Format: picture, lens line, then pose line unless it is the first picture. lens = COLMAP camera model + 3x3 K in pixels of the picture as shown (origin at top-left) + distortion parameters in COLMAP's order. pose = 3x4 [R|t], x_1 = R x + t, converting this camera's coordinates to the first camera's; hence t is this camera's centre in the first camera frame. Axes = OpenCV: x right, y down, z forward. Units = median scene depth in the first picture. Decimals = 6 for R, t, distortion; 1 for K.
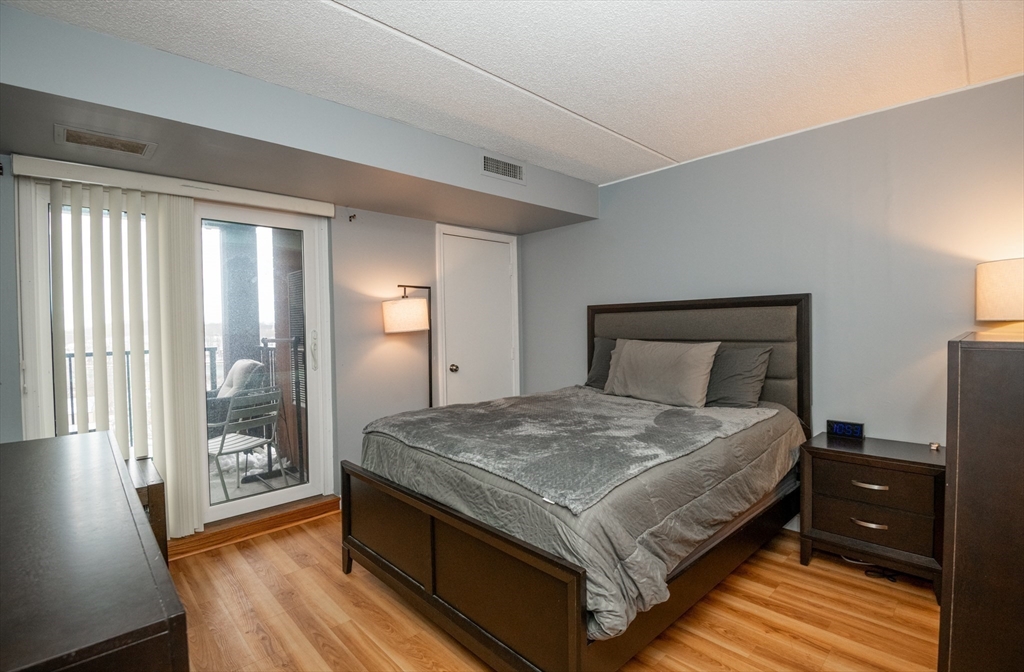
lens RADIAL K [[470.4, 0, 527.2], [0, 470.4, 332.4], [0, 0, 1]] dist [0.000949, 0.000056]
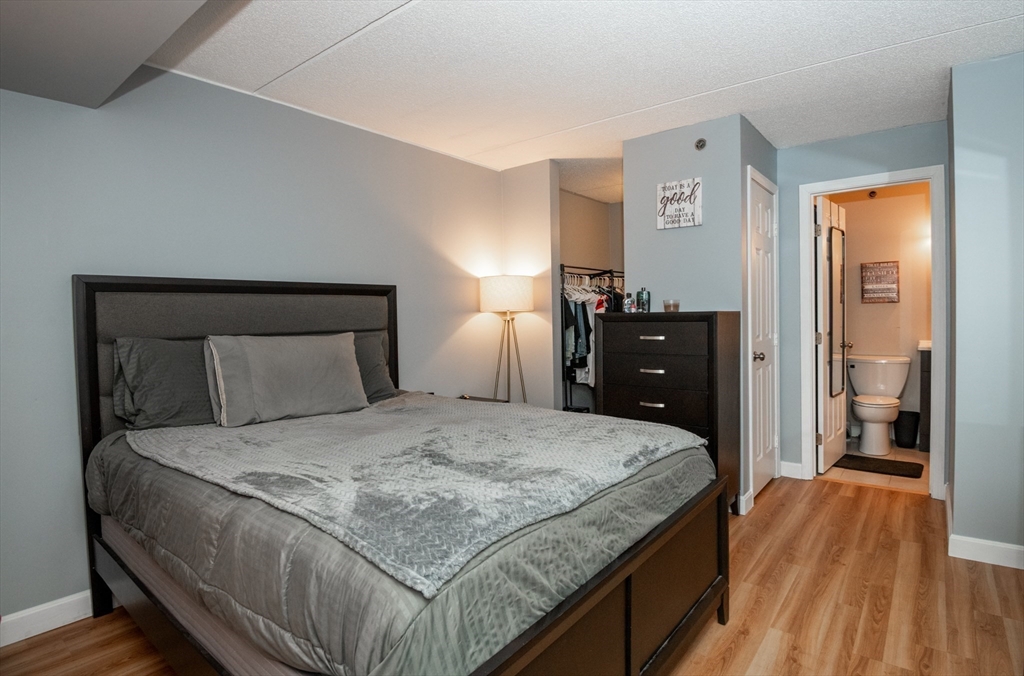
lens RADIAL K [[523.6, 0, 512.0], [0, 523.6, 338.0], [0, 0, 1]] dist [-0.001678, -0.000155]
pose [[-0.112253, -0.031958, 0.993166, -0.626333], [0.035573, 0.998713, 0.036157, 0.005555], [-0.993043, 0.039388, -0.110971, 0.822083]]
